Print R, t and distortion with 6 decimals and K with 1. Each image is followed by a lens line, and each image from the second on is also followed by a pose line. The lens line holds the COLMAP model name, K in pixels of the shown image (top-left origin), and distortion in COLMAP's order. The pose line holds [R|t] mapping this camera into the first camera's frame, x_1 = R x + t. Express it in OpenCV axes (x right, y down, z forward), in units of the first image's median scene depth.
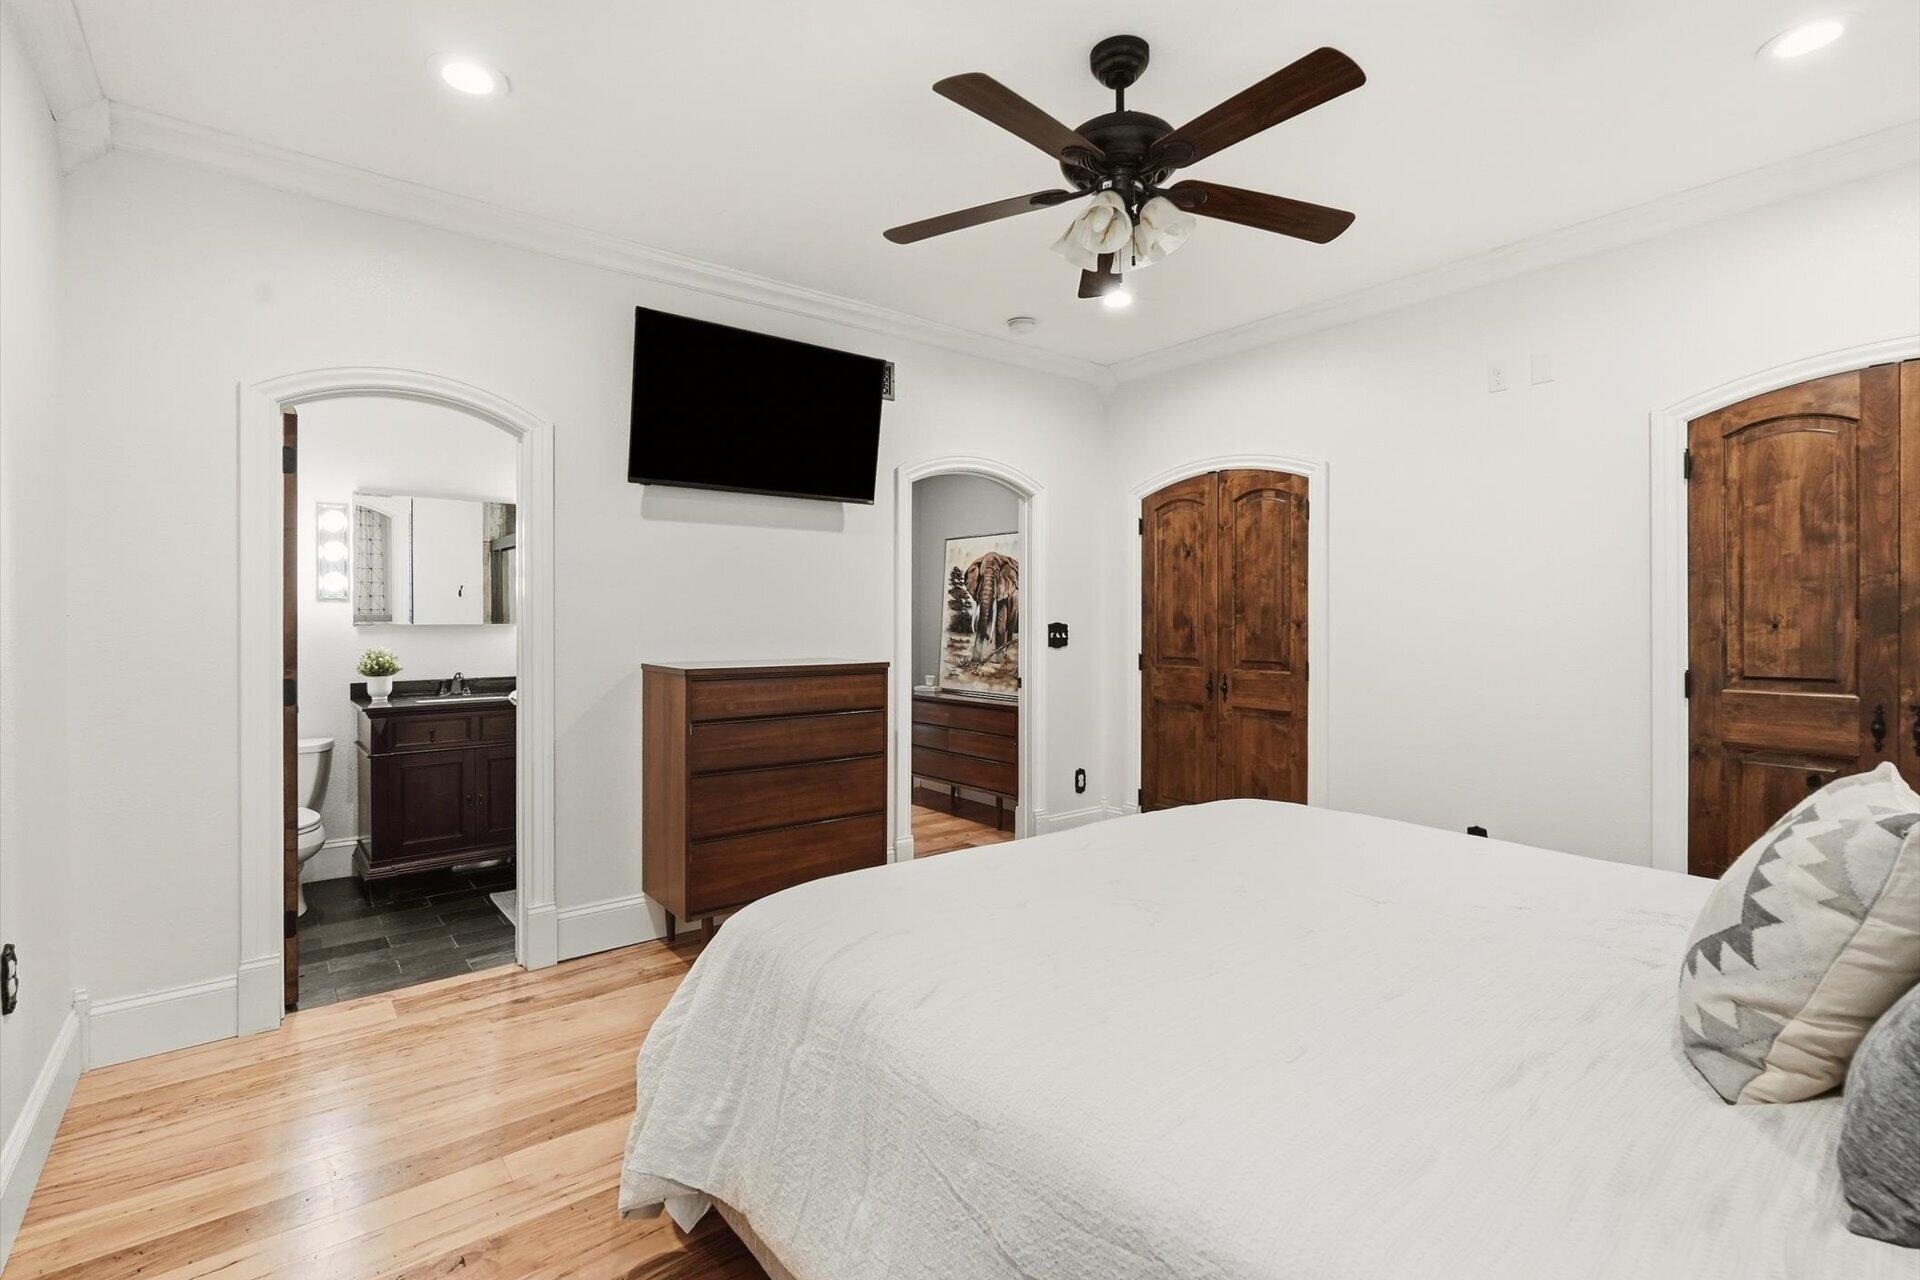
lens RADIAL K [[882.2, 0, 967.5], [0, 882.2, 620.5], [0, 0, 1]] dist [-0.001004, -0.000498]
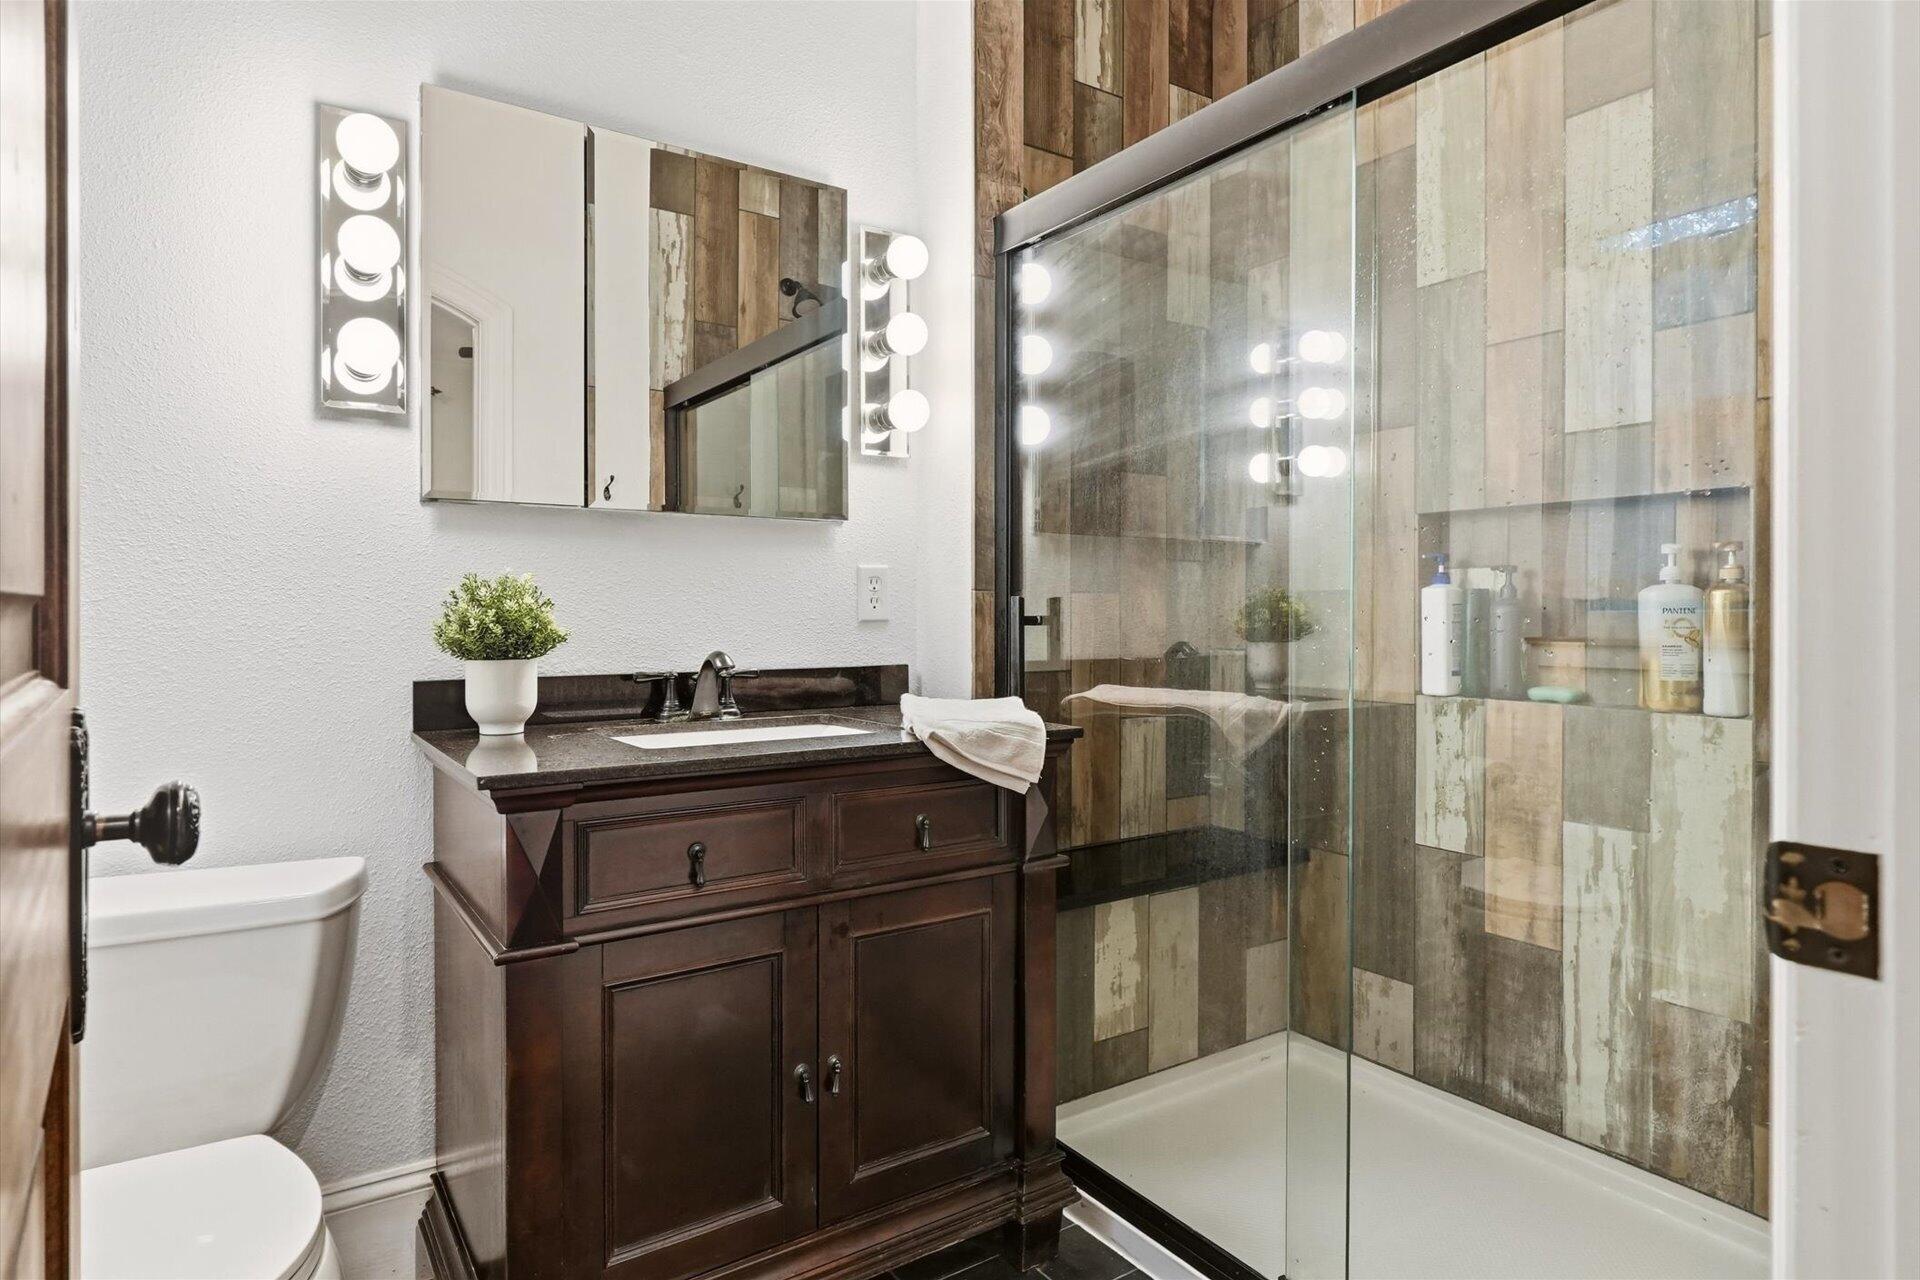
lens RADIAL K [[957.1, 0, 956.9], [0, 957.1, 625.7], [0, 0, 1]] dist [-0.004711, 0.000224]
pose [[0.997316, 0.003344, -0.073141, -0.476744], [-0.003492, 0.999992, -0.001901, 0.050963], [0.073134, 0.002151, 0.997320, 0.666696]]
